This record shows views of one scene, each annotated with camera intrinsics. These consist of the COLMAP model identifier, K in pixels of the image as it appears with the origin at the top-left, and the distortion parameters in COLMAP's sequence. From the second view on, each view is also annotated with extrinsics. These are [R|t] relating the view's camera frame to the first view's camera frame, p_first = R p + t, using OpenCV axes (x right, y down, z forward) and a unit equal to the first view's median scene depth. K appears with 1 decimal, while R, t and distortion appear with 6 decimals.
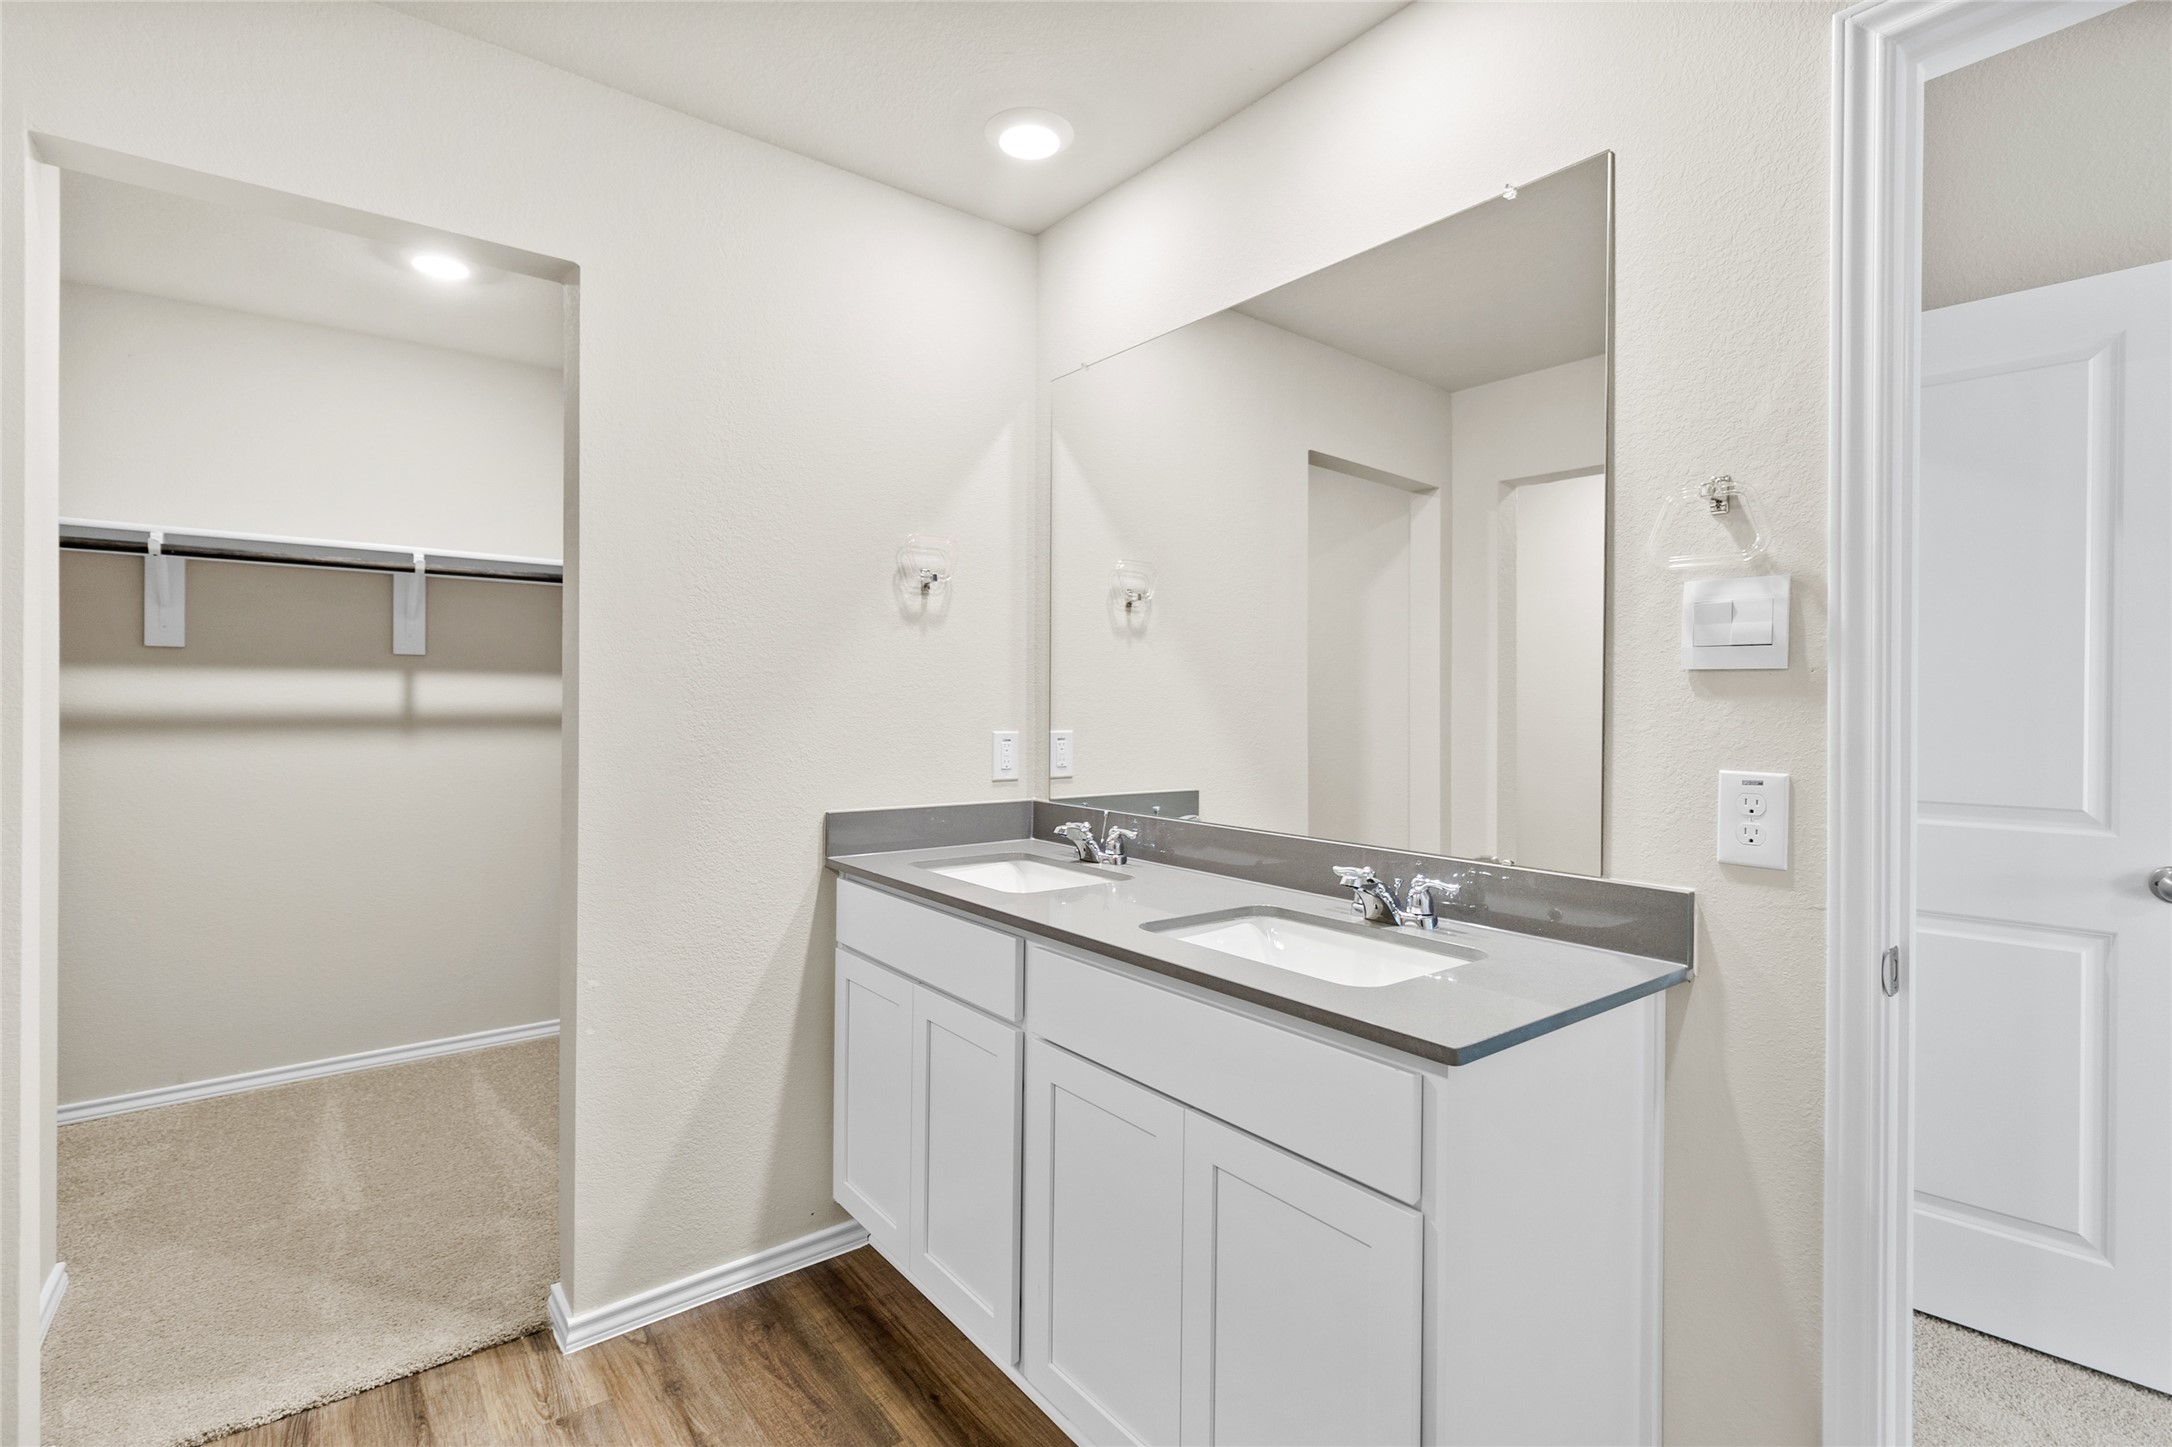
lens RADIAL K [[1002.7, 0, 1084.8], [0, 1002.7, 713.5], [0, 0, 1]] dist [-0.000846, -0.000680]
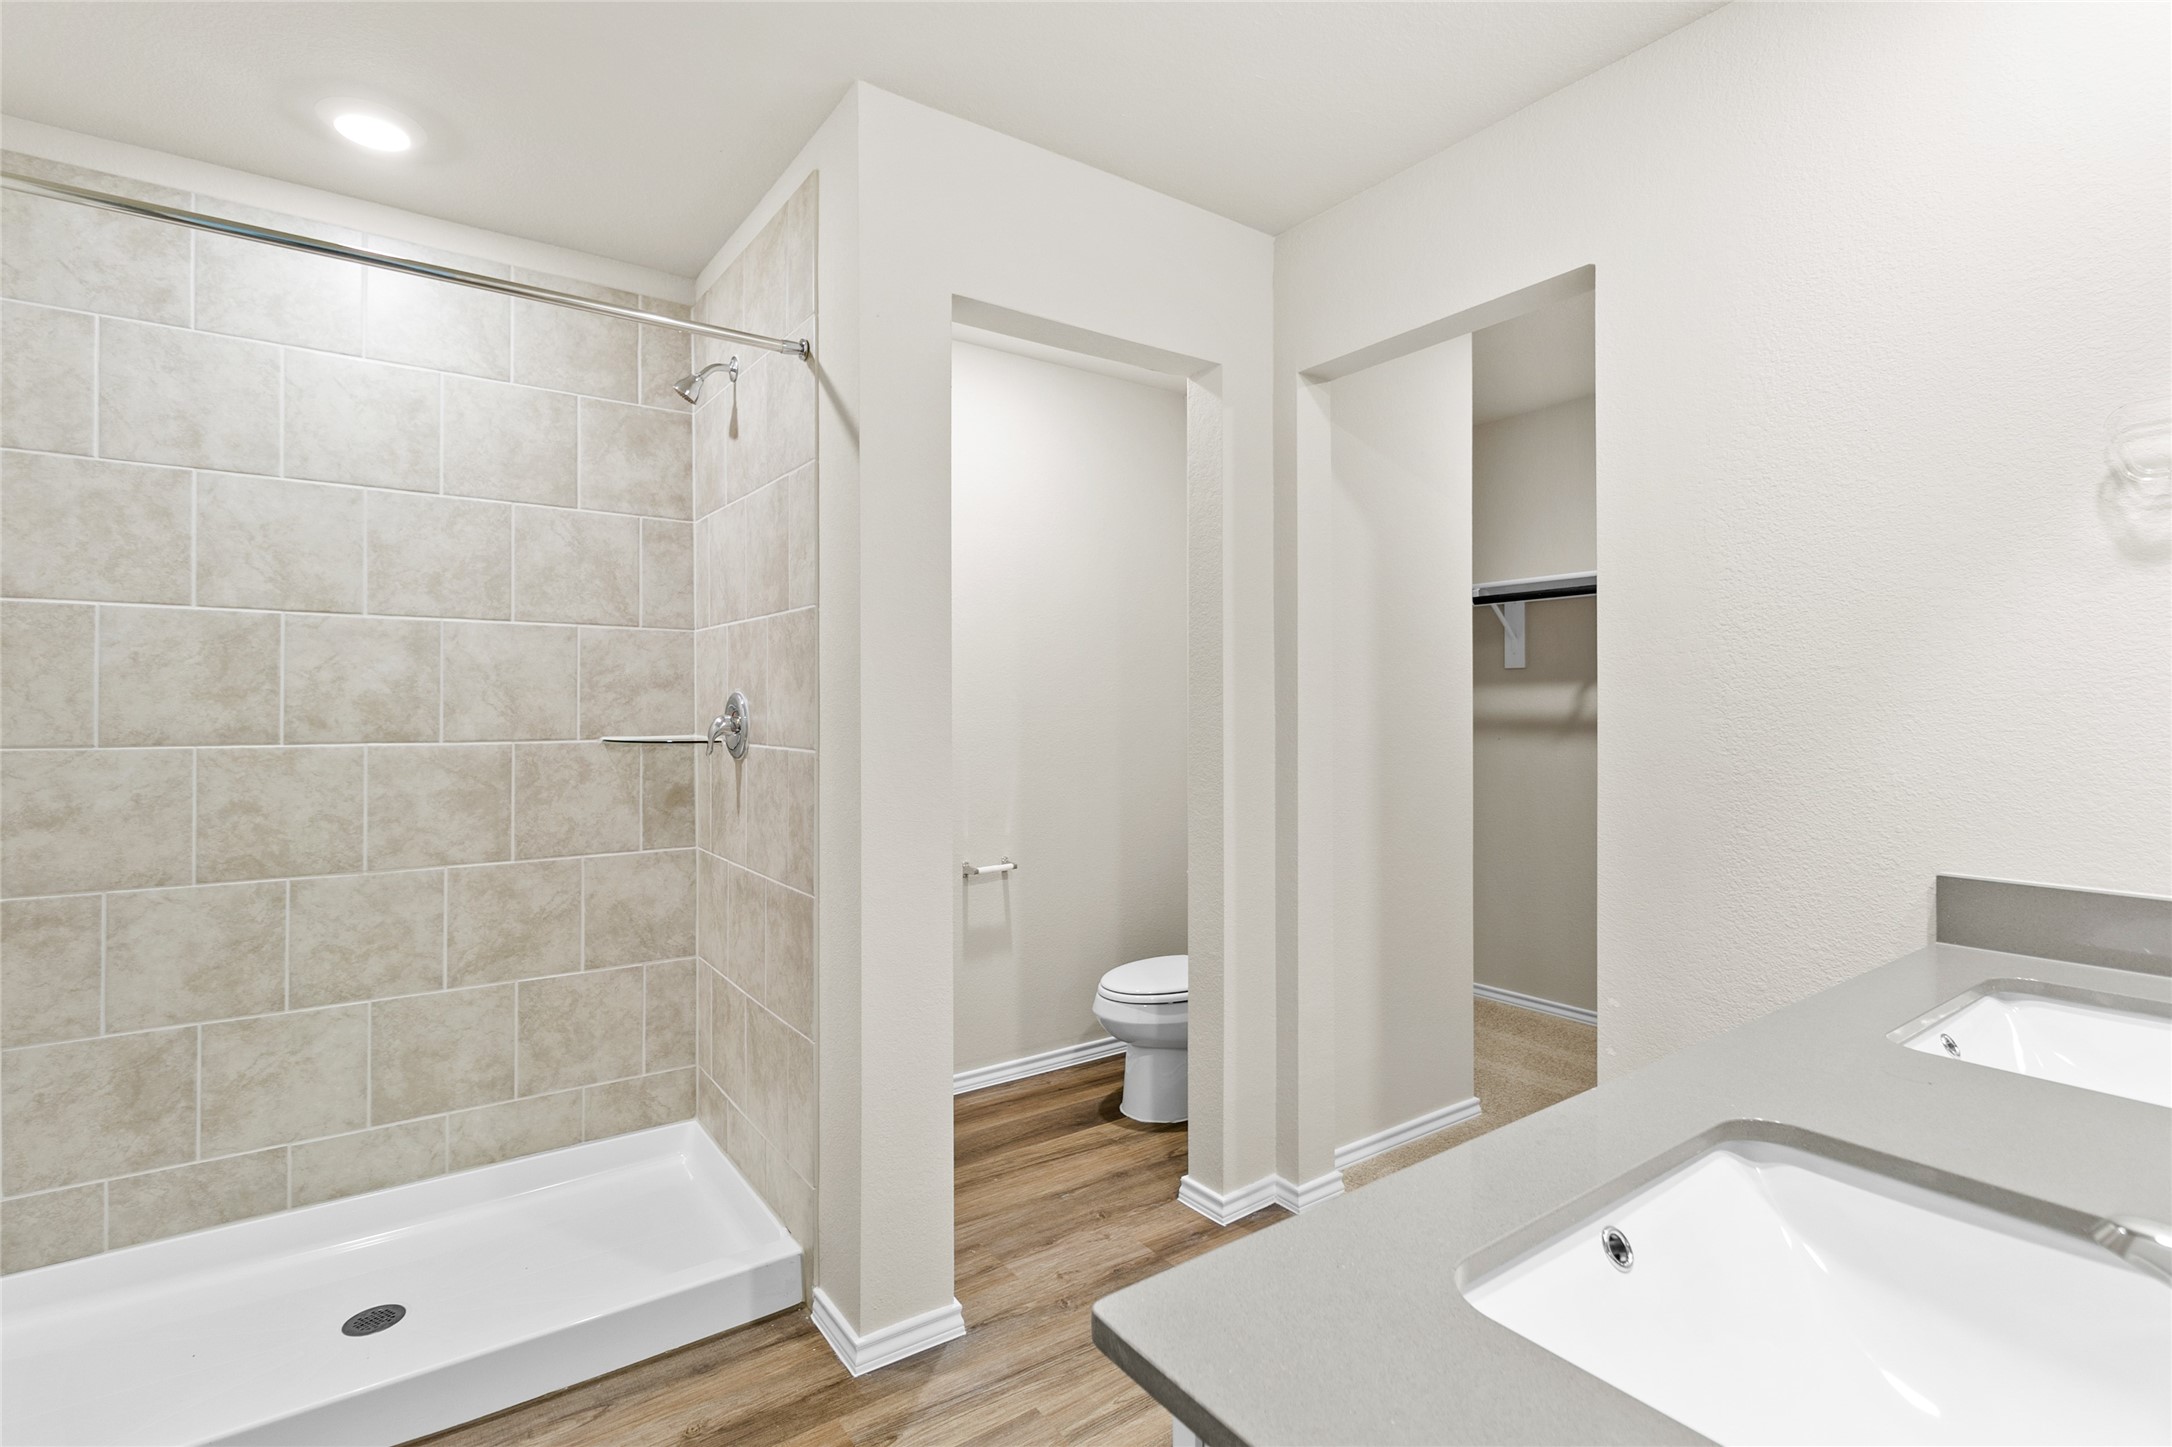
lens RADIAL K [[1002.7, 0, 1084.3], [0, 1002.7, 712.4], [0, 0, 1]] dist [-0.000846, -0.000680]
pose [[-0.037622, -0.001934, -0.999290, 0.439480], [-0.009614, 0.999953, -0.001573, -0.001173], [0.999246, 0.009548, -0.037639, 0.477691]]
